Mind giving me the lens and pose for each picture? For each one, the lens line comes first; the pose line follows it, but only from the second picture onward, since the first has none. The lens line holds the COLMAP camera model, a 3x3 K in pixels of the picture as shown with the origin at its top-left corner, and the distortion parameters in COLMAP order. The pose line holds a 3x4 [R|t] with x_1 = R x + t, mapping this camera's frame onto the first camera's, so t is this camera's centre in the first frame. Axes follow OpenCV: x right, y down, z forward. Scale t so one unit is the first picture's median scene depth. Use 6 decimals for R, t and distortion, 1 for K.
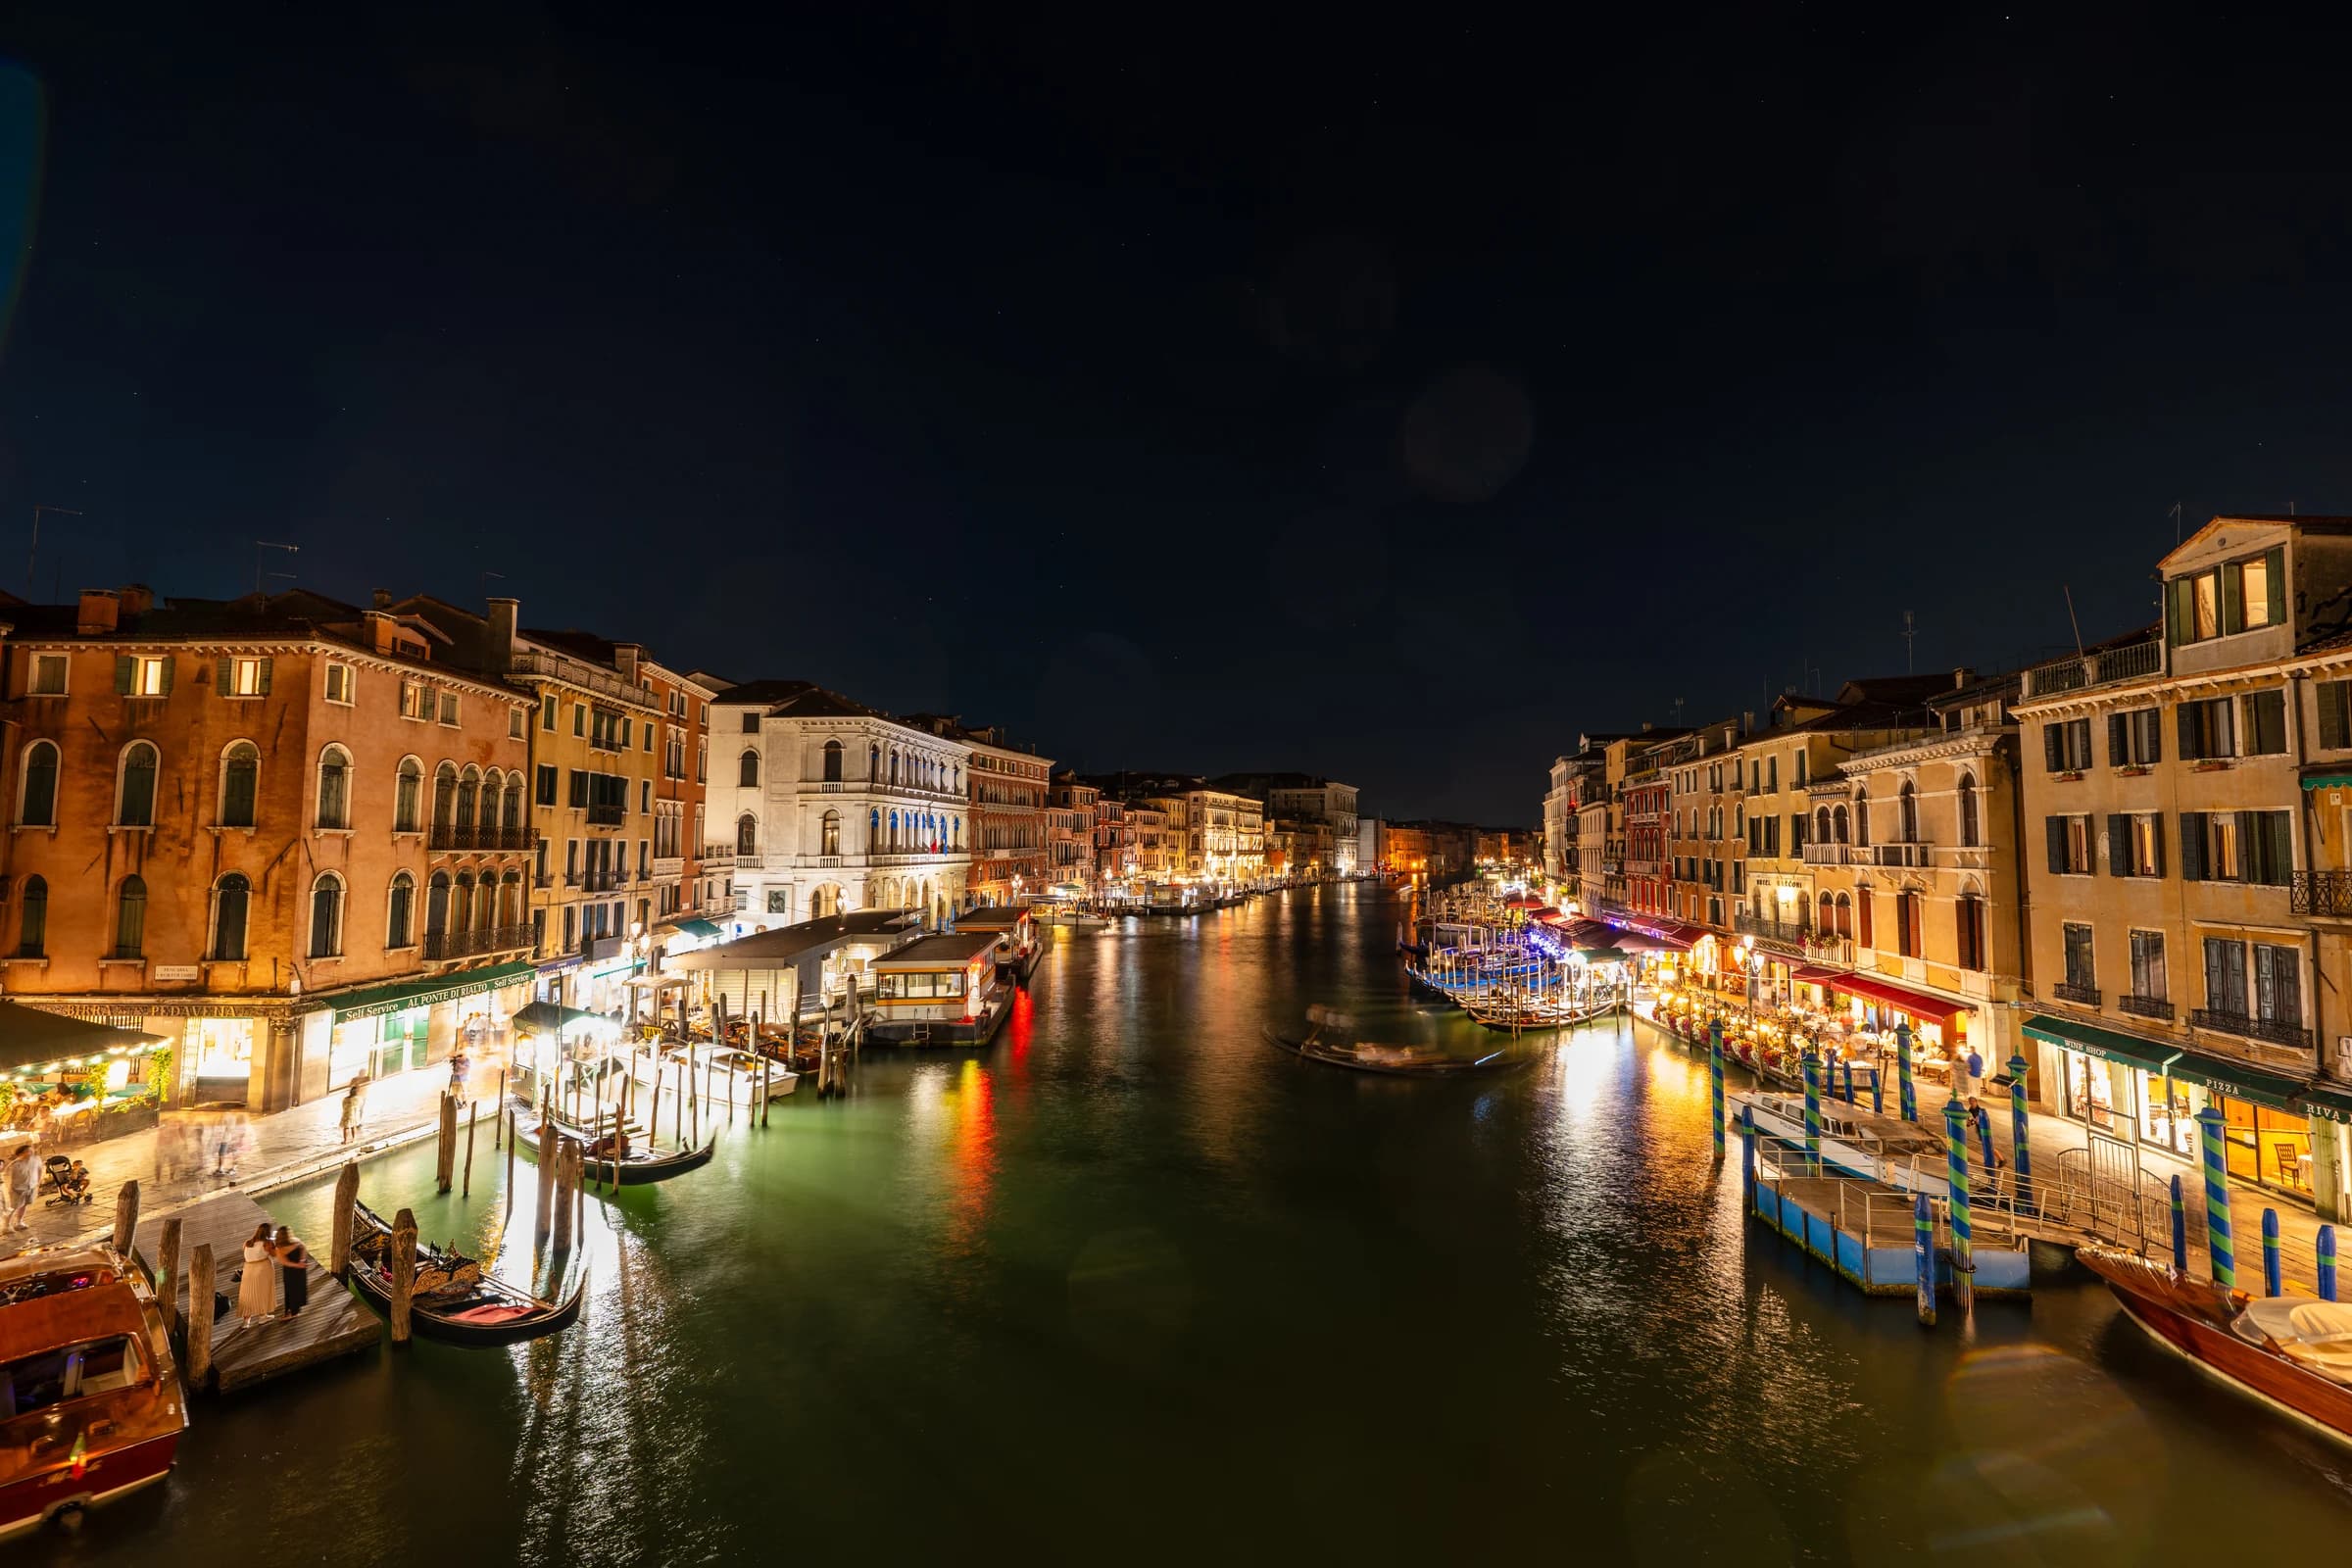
lens RADIAL K [[1032.6, 0, 1176.0], [0, 1032.6, 784.0], [0, 0, 1]] dist [-0.001699, 0.000385]
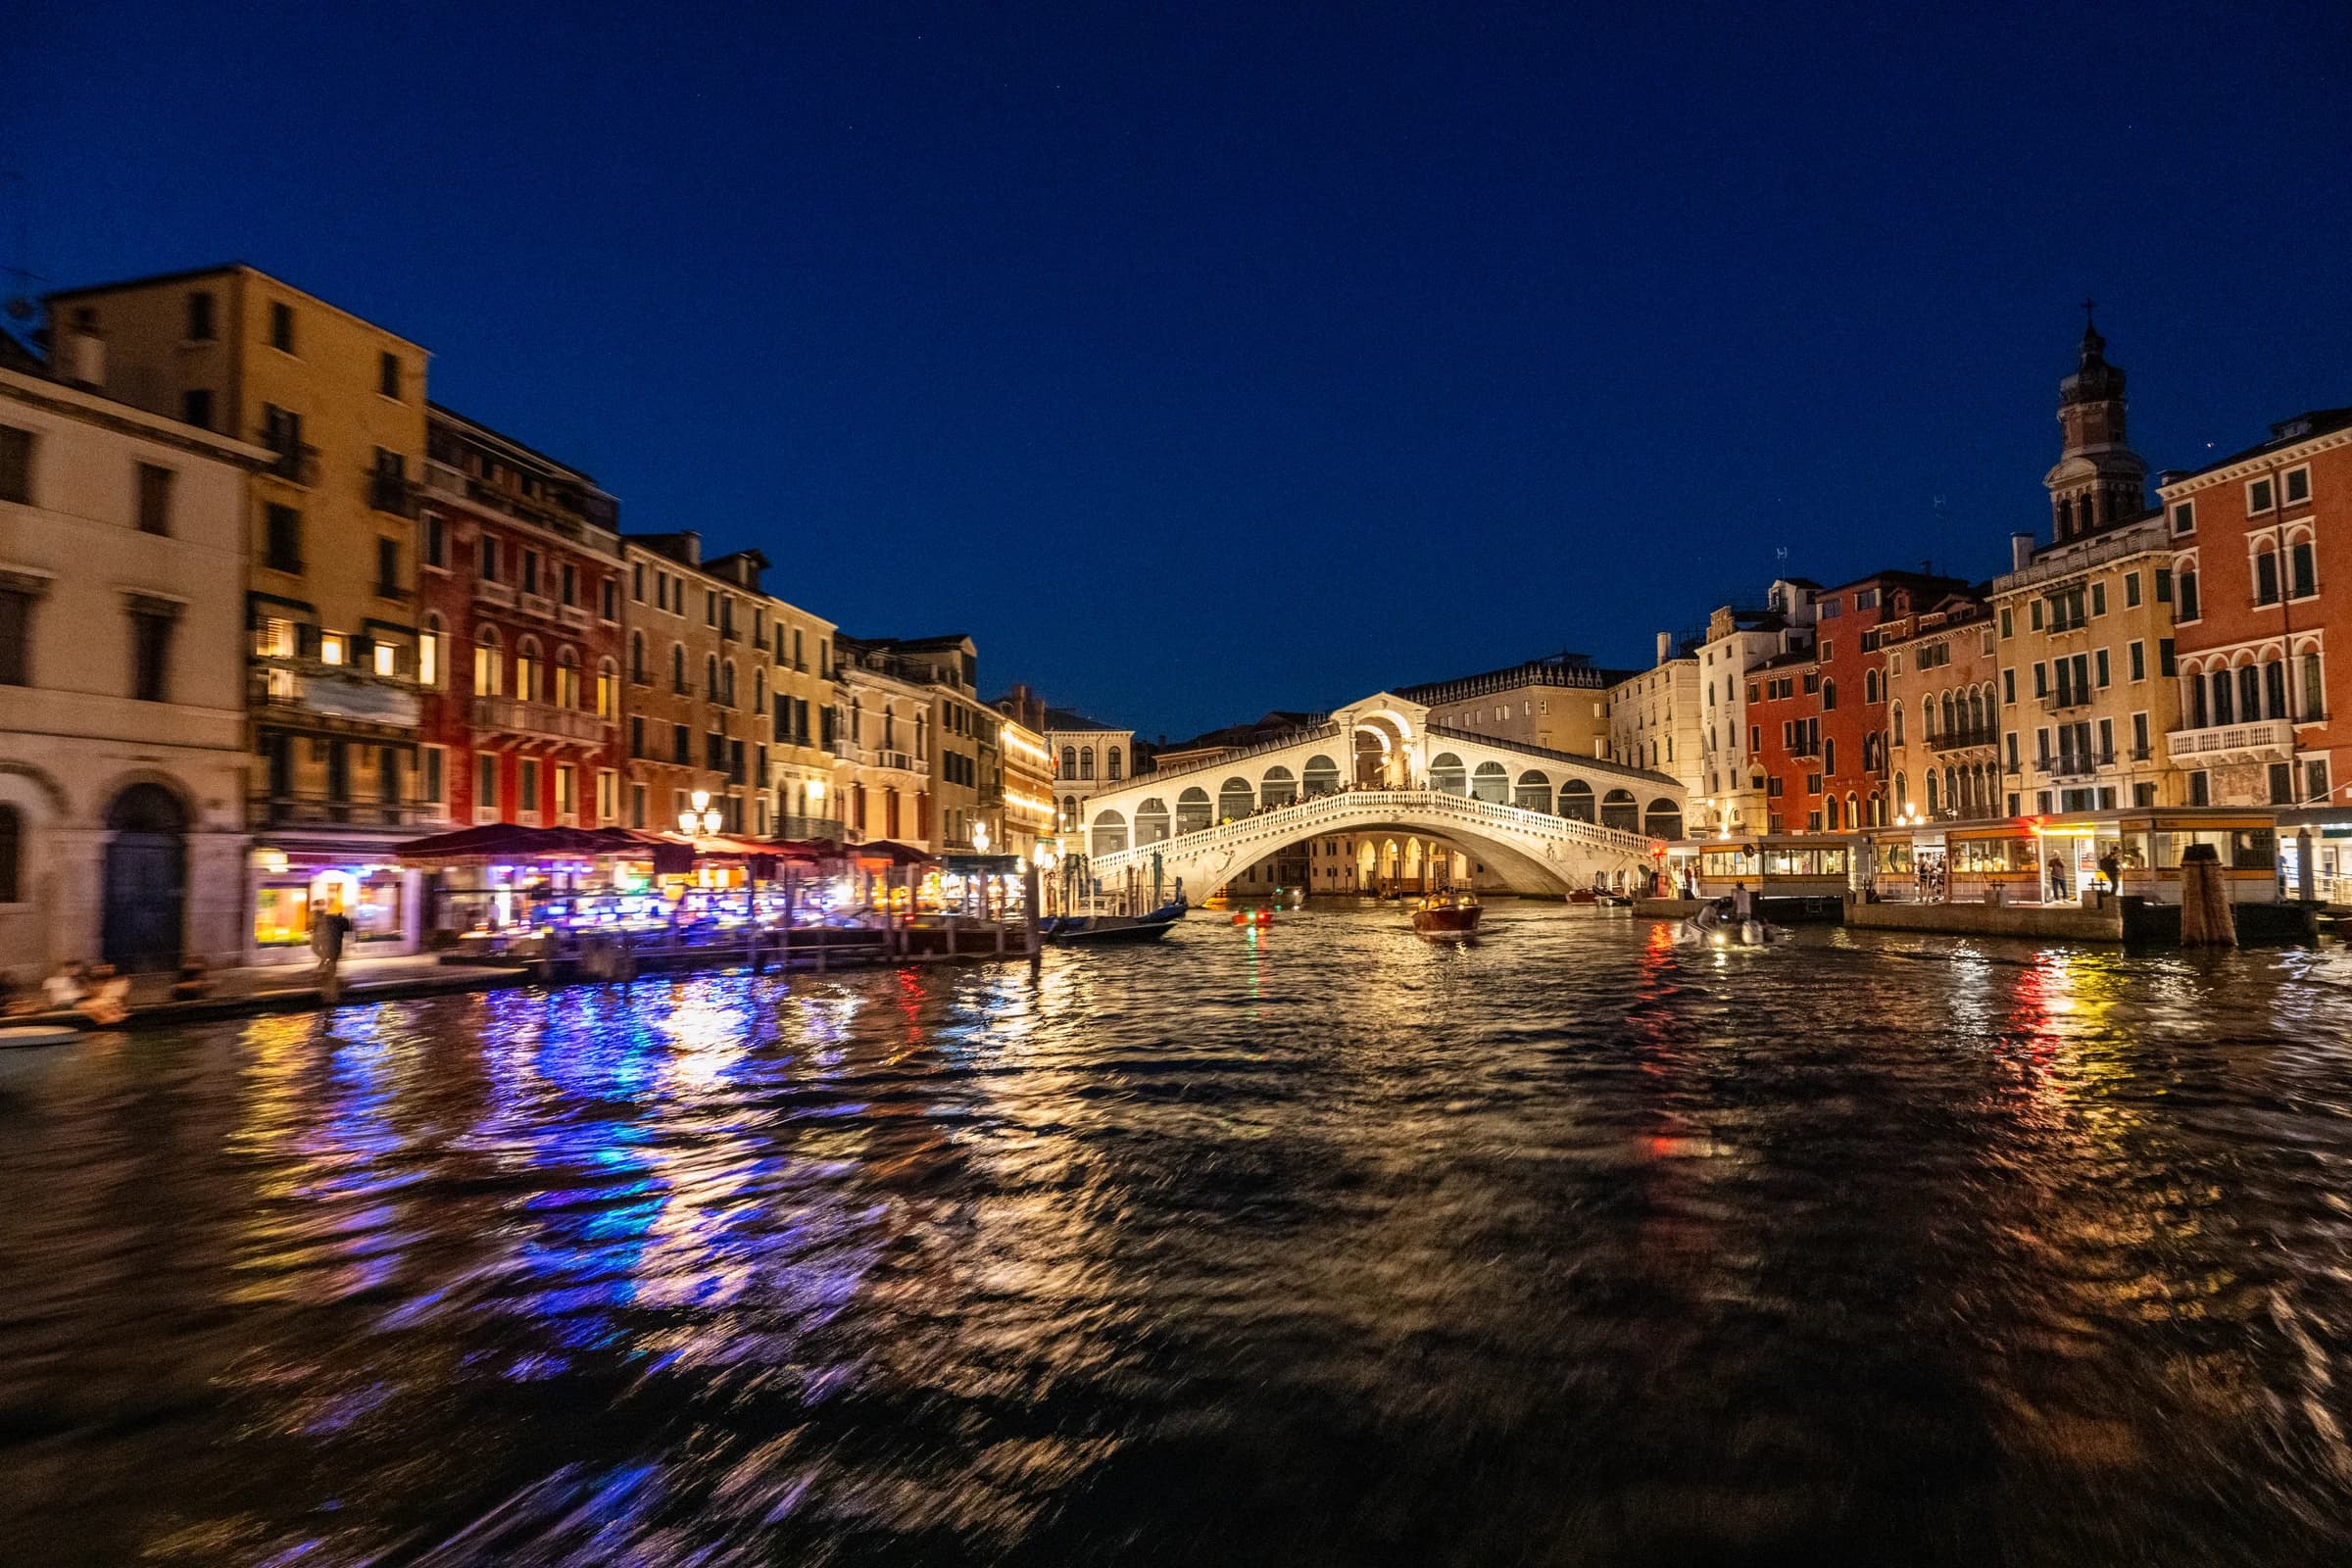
lens RADIAL K [[1032.6, 0, 1176.0], [0, 1032.6, 784.0], [0, 0, 1]] dist [-0.001699, 0.000385]
pose [[-0.999195, 0.009919, 0.038875, 0.258167], [0.005095, 0.992484, -0.122267, 0.229041], [-0.039795, -0.121970, -0.991736, 2.015942]]
